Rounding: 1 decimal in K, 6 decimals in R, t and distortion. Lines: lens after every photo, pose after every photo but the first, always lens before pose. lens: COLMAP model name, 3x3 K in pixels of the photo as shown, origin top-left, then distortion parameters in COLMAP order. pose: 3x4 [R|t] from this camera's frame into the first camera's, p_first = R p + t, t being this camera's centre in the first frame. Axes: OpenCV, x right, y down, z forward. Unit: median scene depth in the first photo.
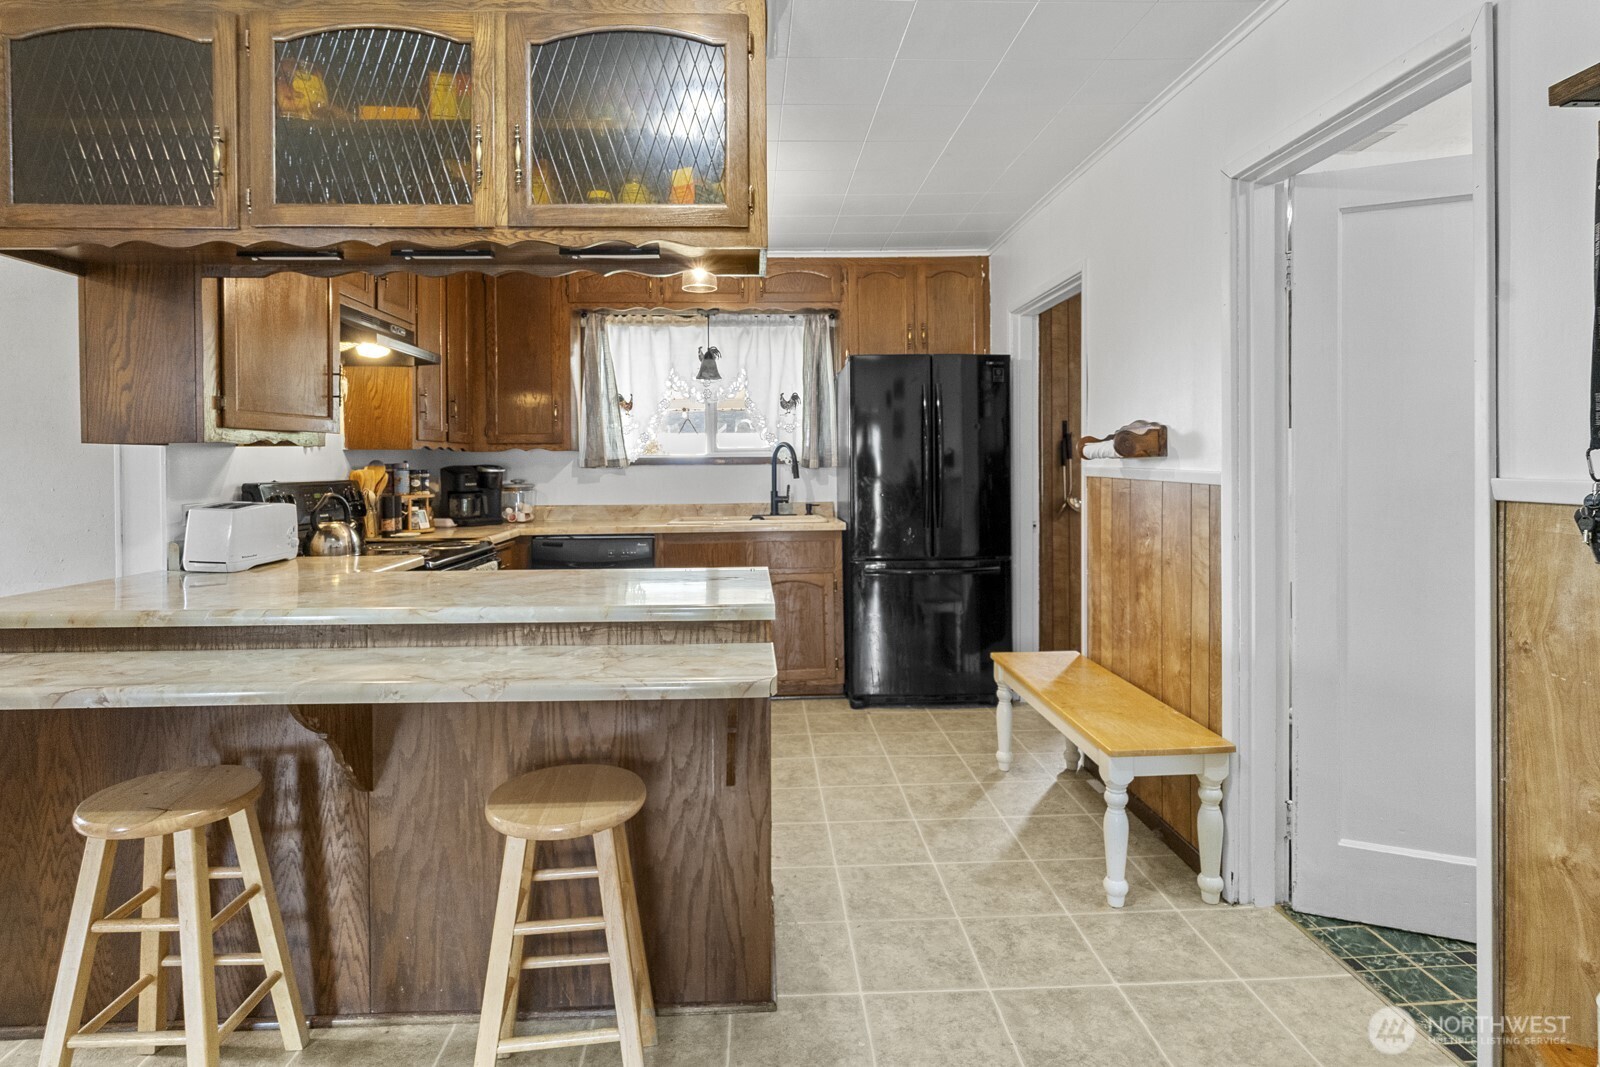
lens RADIAL K [[846.8, 0, 782.0], [0, 846.8, 475.1], [0, 0, 1]] dist [-0.000911, 0.000284]
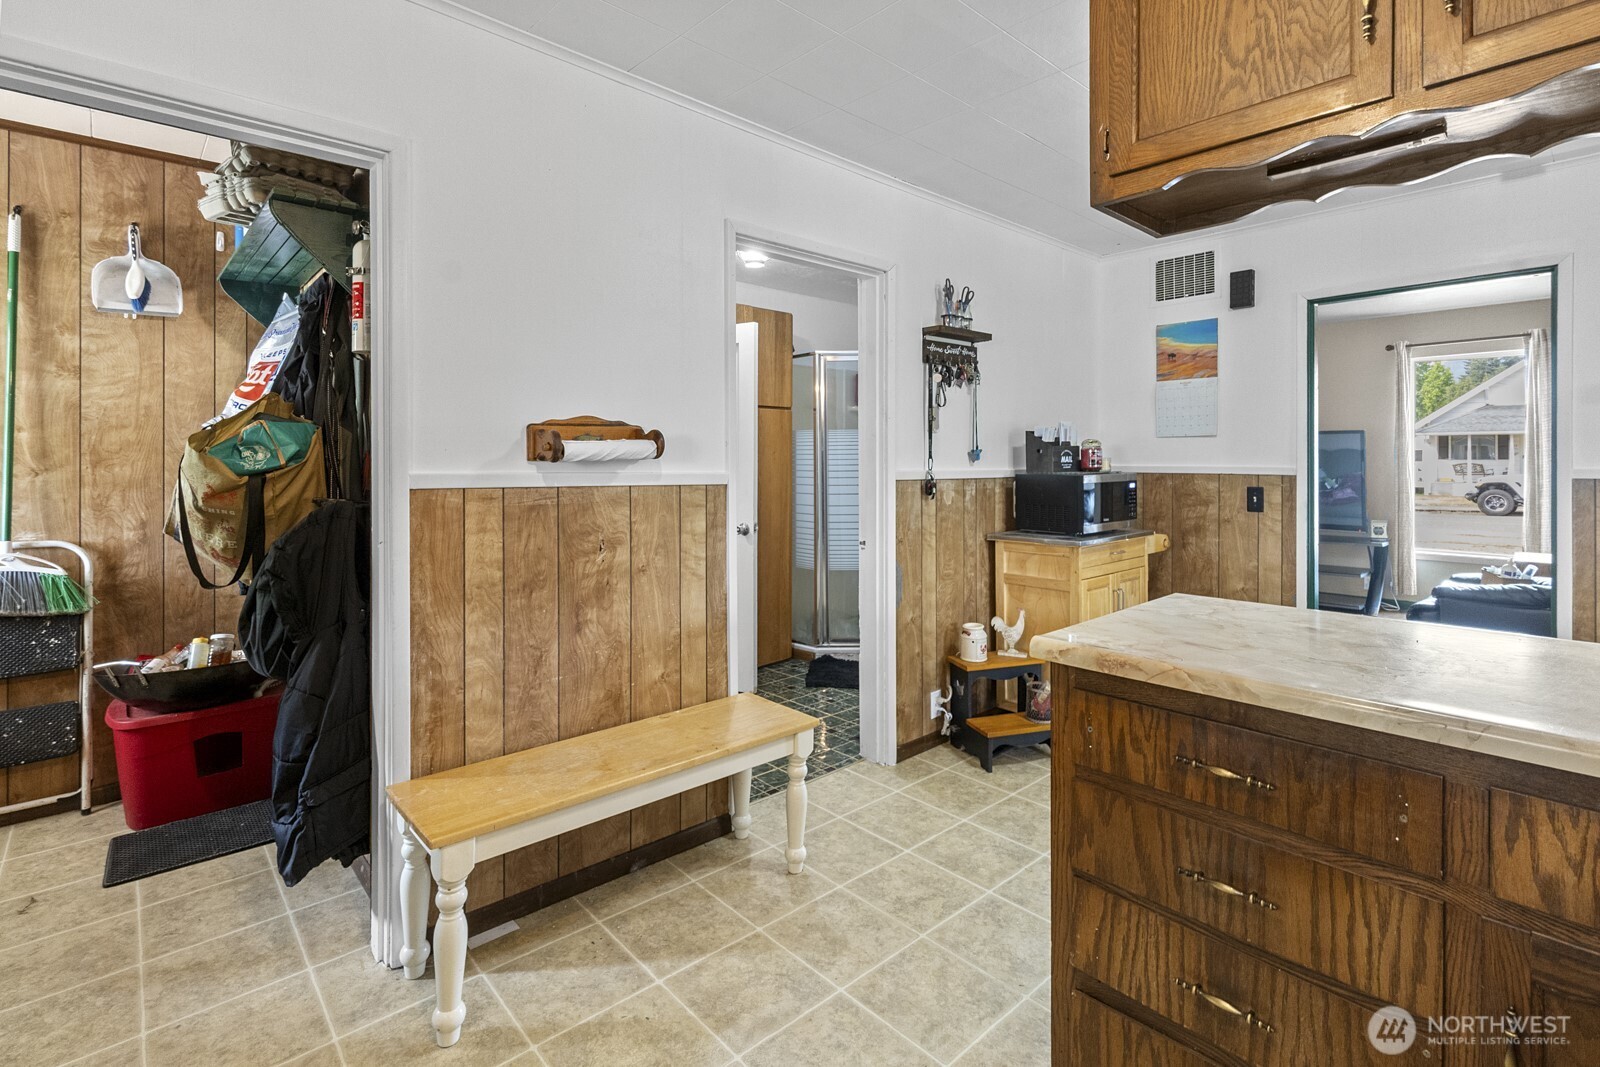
lens RADIAL K [[747.3, 0, 801.9], [0, 747.3, 458.8], [0, 0, 1]] dist [0.000645, 0.000208]
pose [[-0.647005, 0.009943, 0.762421, -0.250607], [0.018335, 0.999829, 0.002521, -0.017503], [-0.762266, 0.015611, -0.647076, 1.154424]]
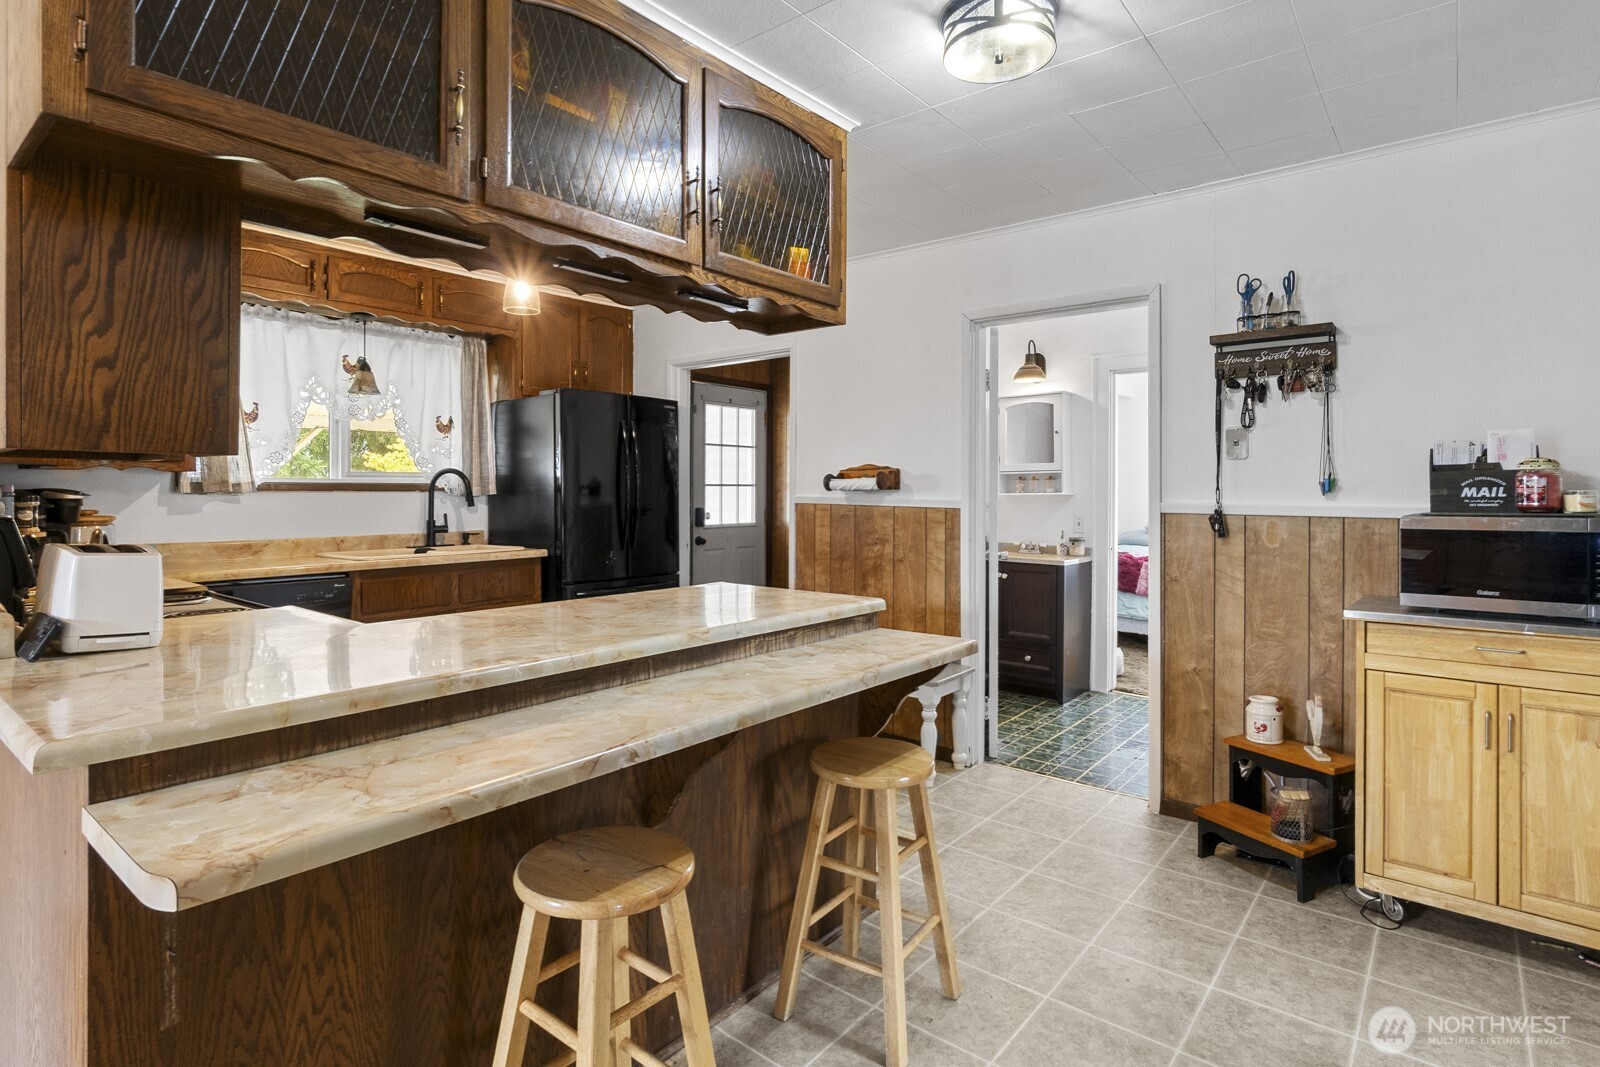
lens RADIAL K [[824.8, 0, 801.5], [0, 824.8, 495.4], [0, 0, 1]] dist [-0.003899, -0.000707]
pose [[0.657756, 0.006139, 0.753206, -0.622864], [0.002108, 0.999948, -0.009990, 0.001754], [-0.753228, 0.008159, 0.657709, 0.141115]]
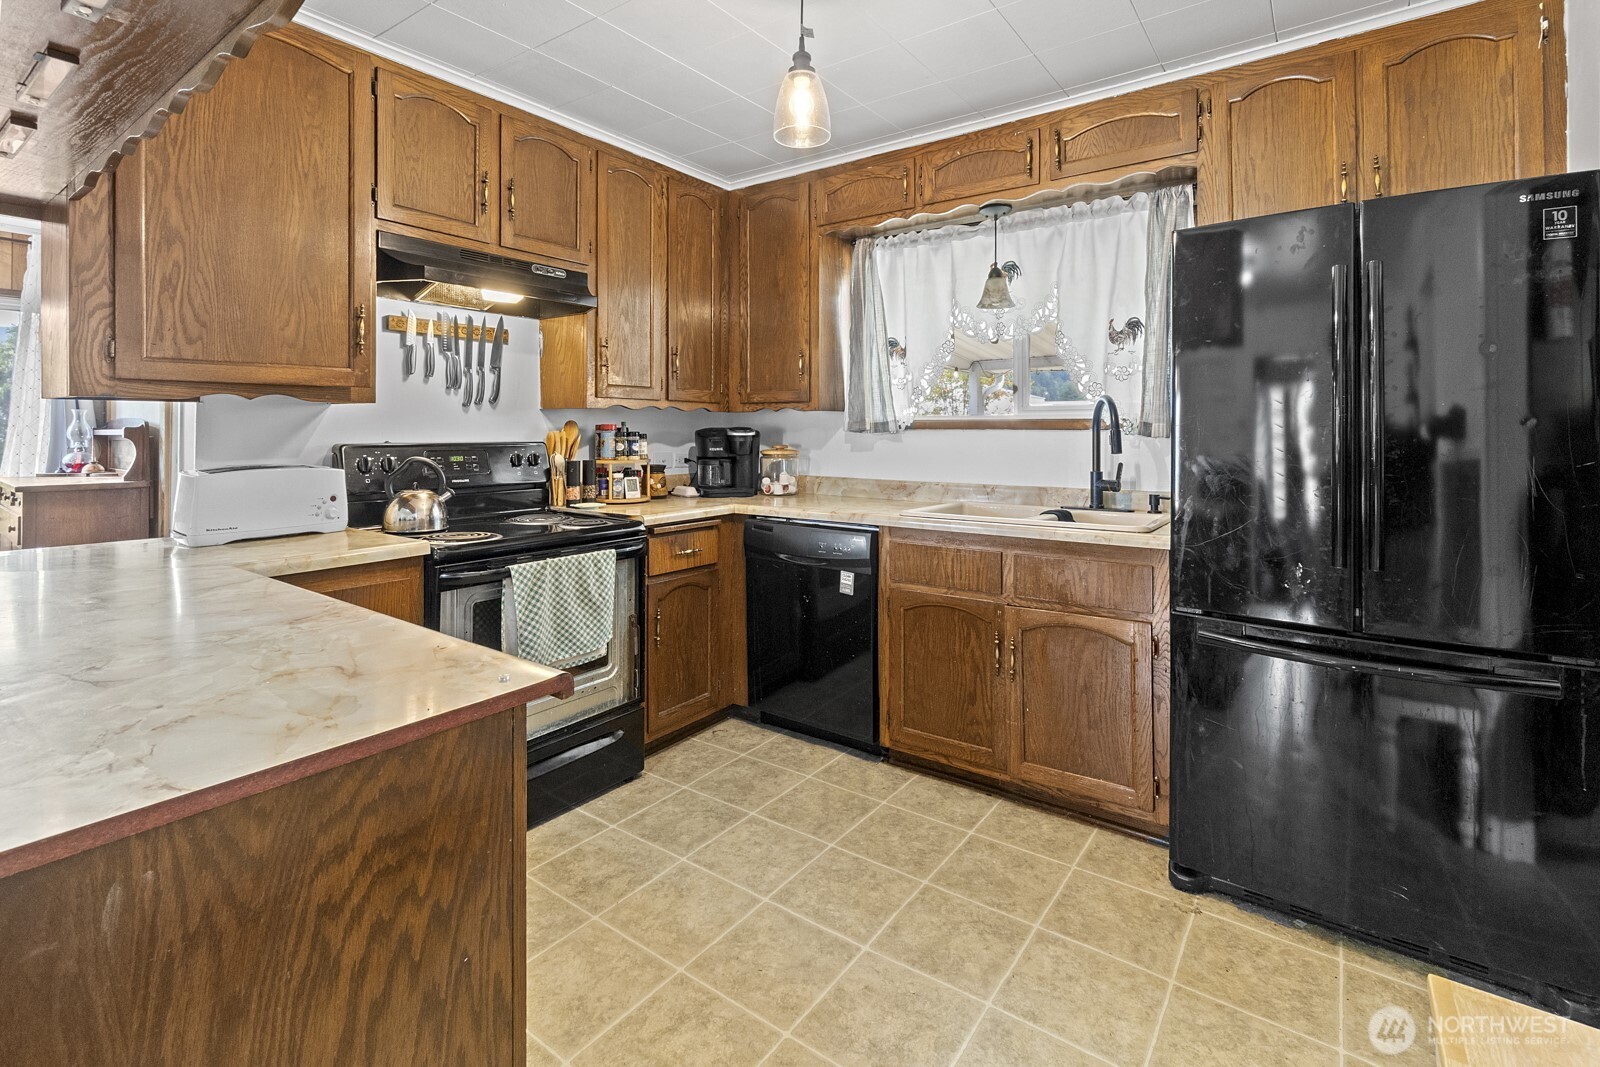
lens RADIAL K [[733.8, 0, 807.0], [0, 733.8, 425.8], [0, 0, 1]] dist [-0.001257, 0.000548]
pose [[0.786917, 0.006930, -0.617019, 0.238542], [-0.016919, 0.999803, -0.010349, -0.009587], [0.616826, 0.018584, 0.786880, 0.620096]]
